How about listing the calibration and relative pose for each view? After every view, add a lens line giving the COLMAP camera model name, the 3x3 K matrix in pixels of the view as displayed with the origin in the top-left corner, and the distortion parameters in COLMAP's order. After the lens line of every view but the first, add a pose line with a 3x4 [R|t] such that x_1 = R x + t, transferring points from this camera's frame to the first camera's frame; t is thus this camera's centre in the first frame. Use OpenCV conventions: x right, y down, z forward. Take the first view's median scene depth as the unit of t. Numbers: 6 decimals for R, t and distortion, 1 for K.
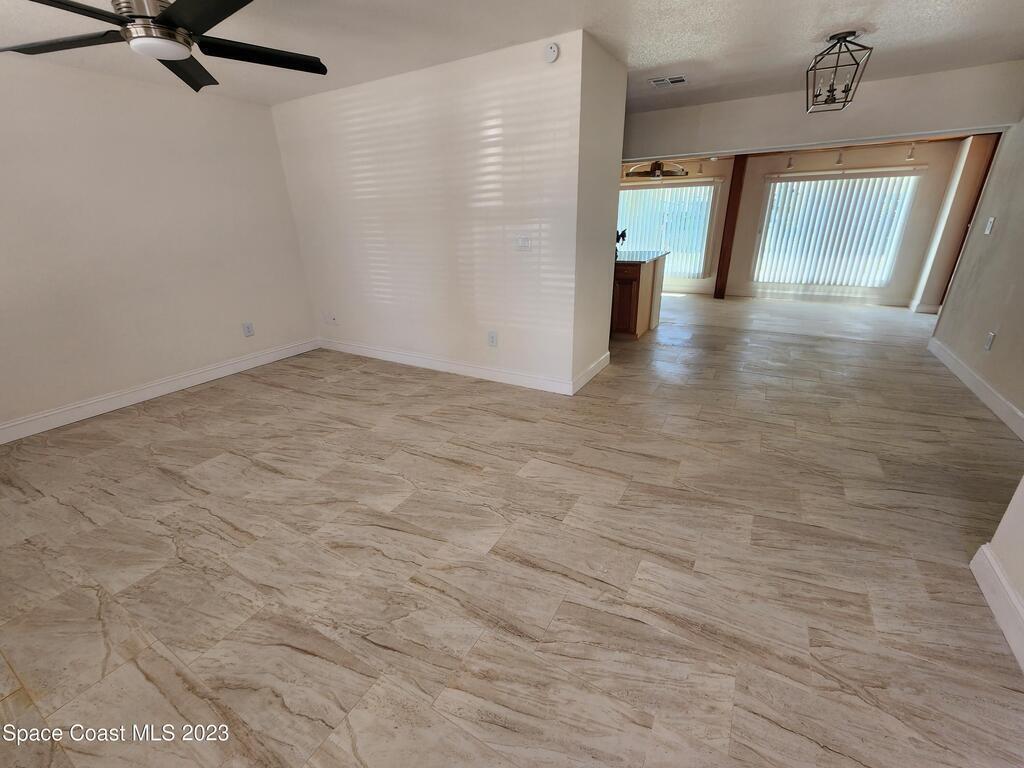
lens RADIAL K [[424.1, 0, 516.3], [0, 424.1, 386.0], [0, 0, 1]] dist [0.001087, -0.001064]
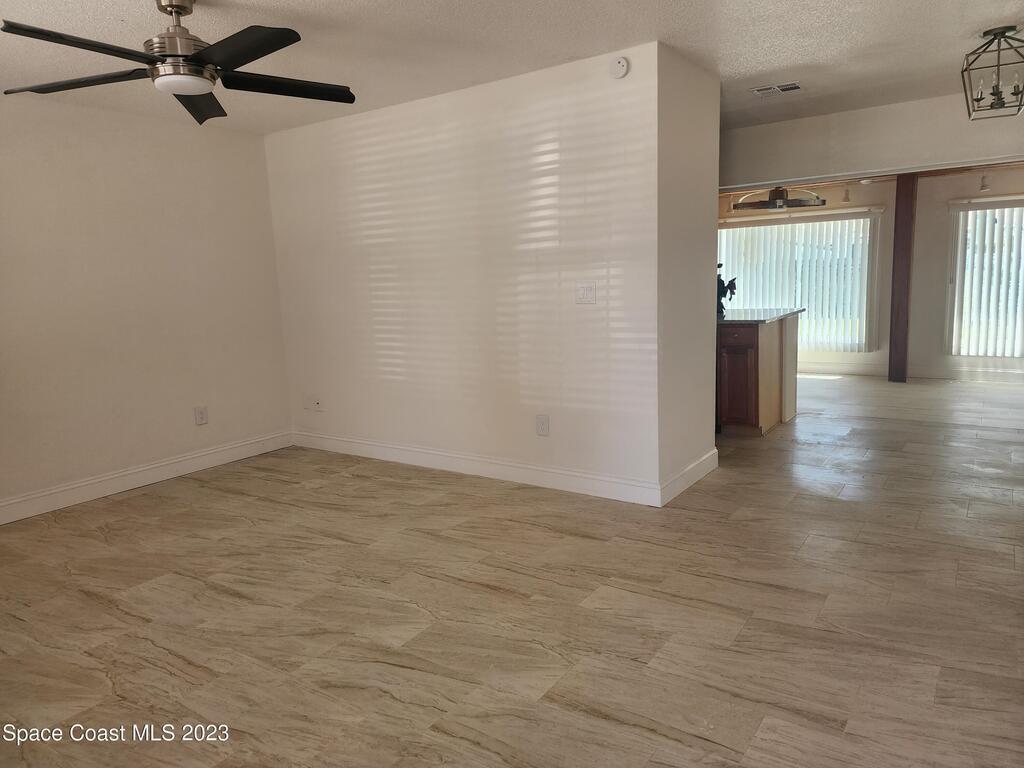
lens RADIAL K [[684.8, 0, 515.6], [0, 684.8, 373.0], [0, 0, 1]] dist [0.082509, -0.078454]
pose [[0.996337, -0.003397, -0.085446, -0.006540], [-0.016714, 0.972202, -0.233545, 0.125156], [0.083864, 0.234118, 0.968584, -0.217594]]
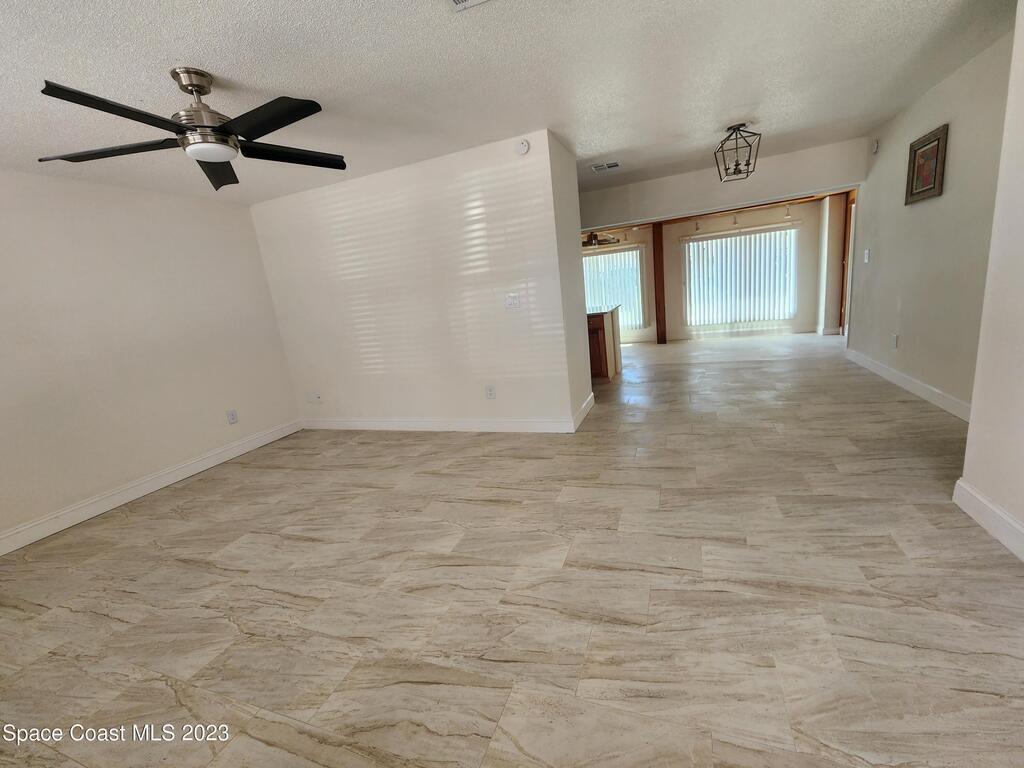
lens RADIAL K [[424.0, 0, 518.2], [0, 424.0, 386.8], [0, 0, 1]] dist [0.000426, -0.001067]
pose [[0.982154, -0.121295, 0.143738, -0.246362], [0.143878, 0.976761, -0.158863, 0.098589], [-0.121128, 0.176709, 0.976781, -0.081224]]
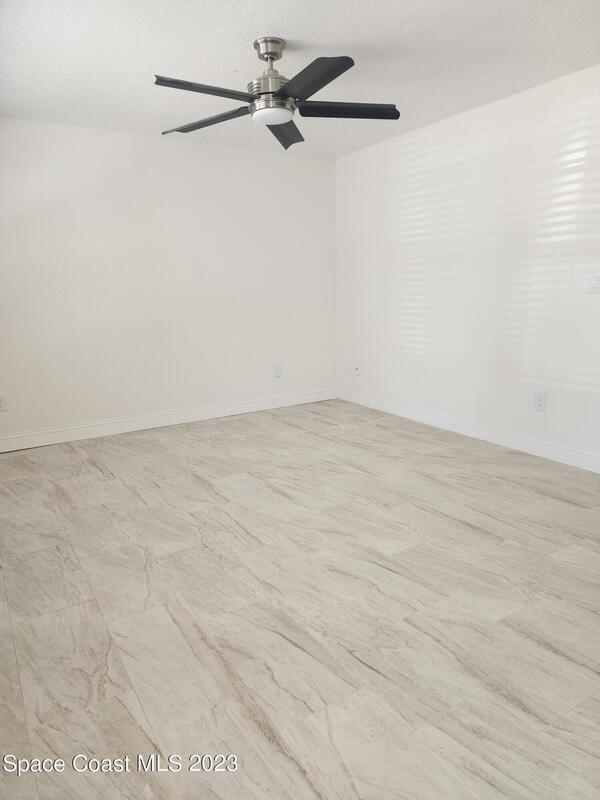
lens RADIAL K [[535.0, 0, 306.7], [0, 535.0, 403.2], [0, 0, 1]] dist [0.082509, -0.078454]
pose [[0.882693, 0.107925, -0.457390, 0.040540], [-0.174496, 0.978962, -0.105757, 0.136961], [0.436354, 0.173164, 0.882955, -0.166293]]
